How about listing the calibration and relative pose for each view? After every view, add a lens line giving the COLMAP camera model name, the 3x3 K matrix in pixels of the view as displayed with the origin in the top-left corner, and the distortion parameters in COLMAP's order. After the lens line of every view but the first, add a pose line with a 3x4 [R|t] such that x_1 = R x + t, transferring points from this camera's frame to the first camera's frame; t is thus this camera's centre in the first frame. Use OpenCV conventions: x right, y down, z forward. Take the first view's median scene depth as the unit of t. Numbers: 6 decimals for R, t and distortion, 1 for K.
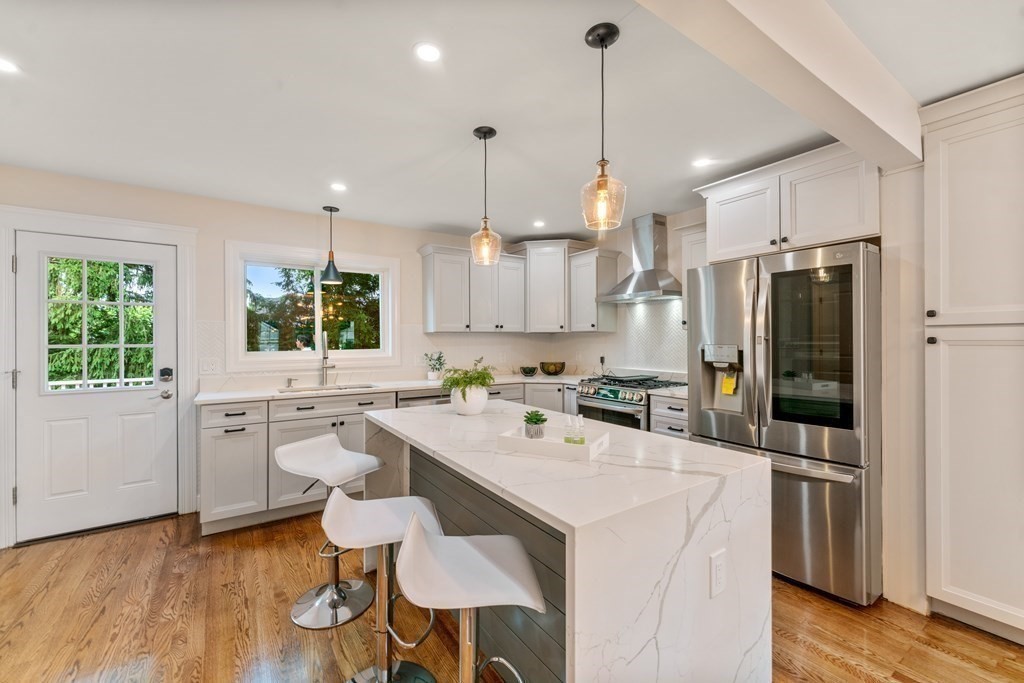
lens RADIAL K [[415.6, 0, 517.3], [0, 415.6, 339.4], [0, 0, 1]] dist [0.001356, -0.000525]
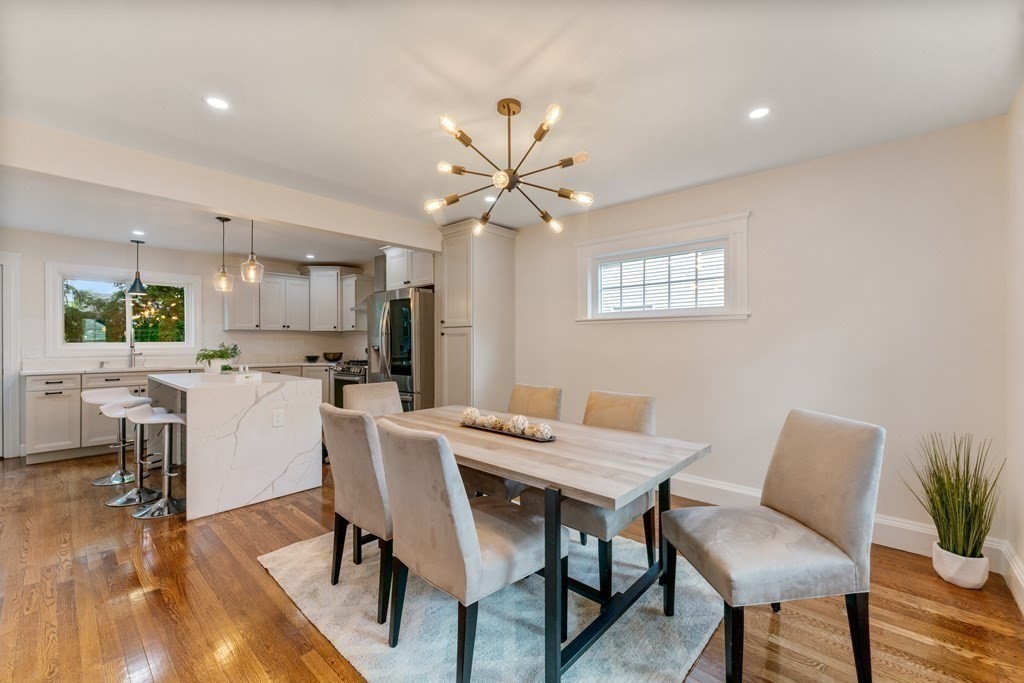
lens RADIAL K [[415.6, 0, 511.6], [0, 415.6, 342.5], [0, 0, 1]] dist [0.001356, -0.000525]
pose [[0.971918, 0.002797, 0.235303, 0.391452], [-0.003124, 0.999995, 0.001017, 0.020420], [-0.235299, -0.001724, 0.971921, -0.578912]]
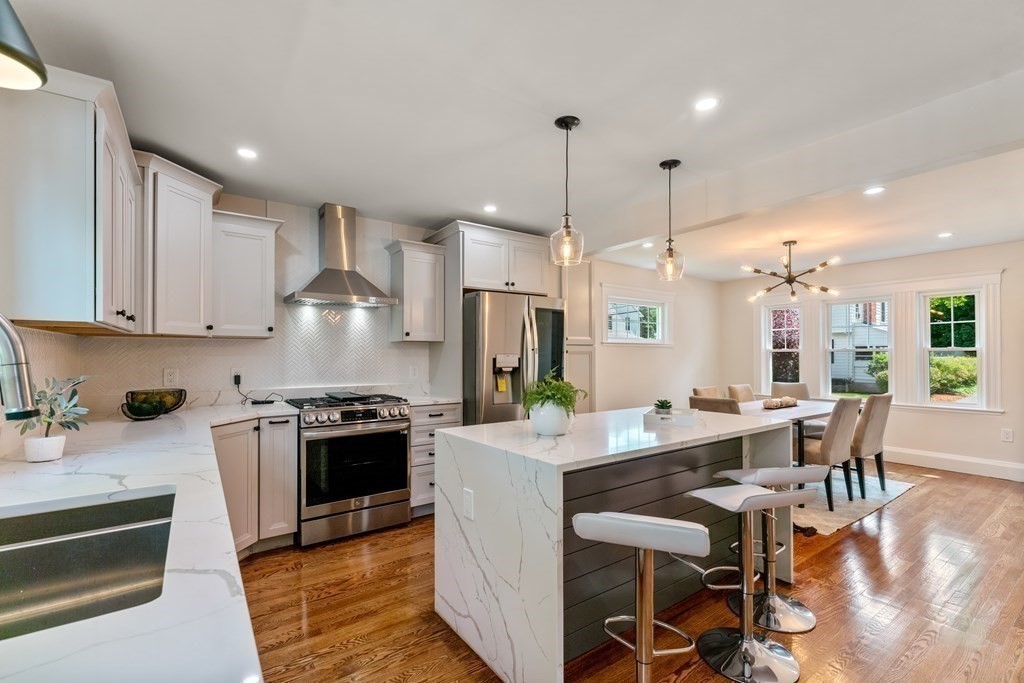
lens RADIAL K [[457.4, 0, 504.8], [0, 457.4, 351.7], [0, 0, 1]] dist [-0.003199, -0.000463]
pose [[-0.022697, 0.010340, 0.999689, -0.600896], [-0.000699, 0.999946, -0.010359, 0.012364], [-0.999742, -0.000934, -0.022688, 0.640675]]
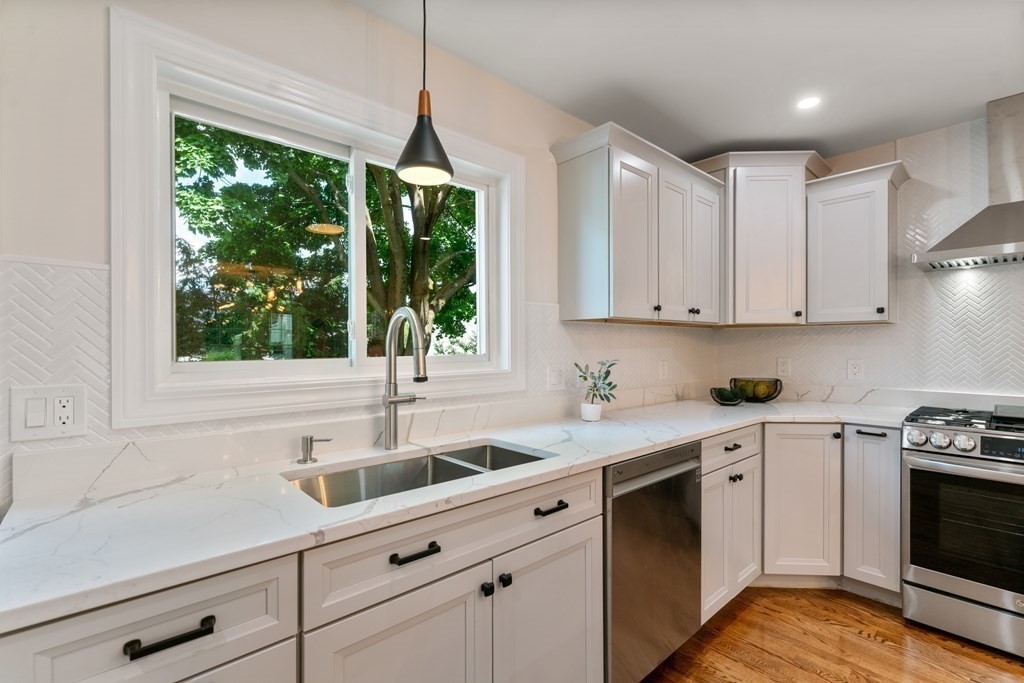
lens RADIAL K [[457.4, 0, 514.6], [0, 457.4, 343.7], [0, 0, 1]] dist [-0.003199, -0.000463]
pose [[0.990036, 0.004219, 0.140749, -0.367114], [-0.003929, 0.999990, -0.002339, 0.012740], [-0.140757, 0.001763, 0.990043, 0.504767]]
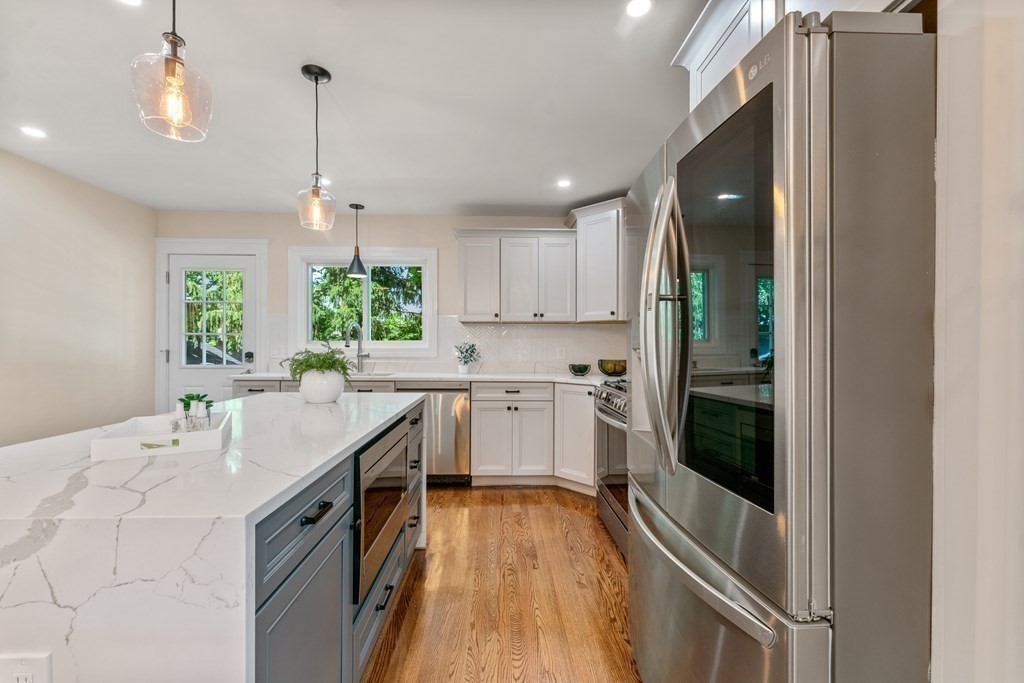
lens RADIAL K [[415.6, 0, 511.4], [0, 415.6, 346.2], [0, 0, 1]] dist [0.001356, -0.000525]
pose [[0.842566, 0.005525, -0.538565, 0.394804], [-0.005610, 0.999983, 0.001483, 0.034055], [0.538565, 0.001772, 0.842582, 0.270305]]
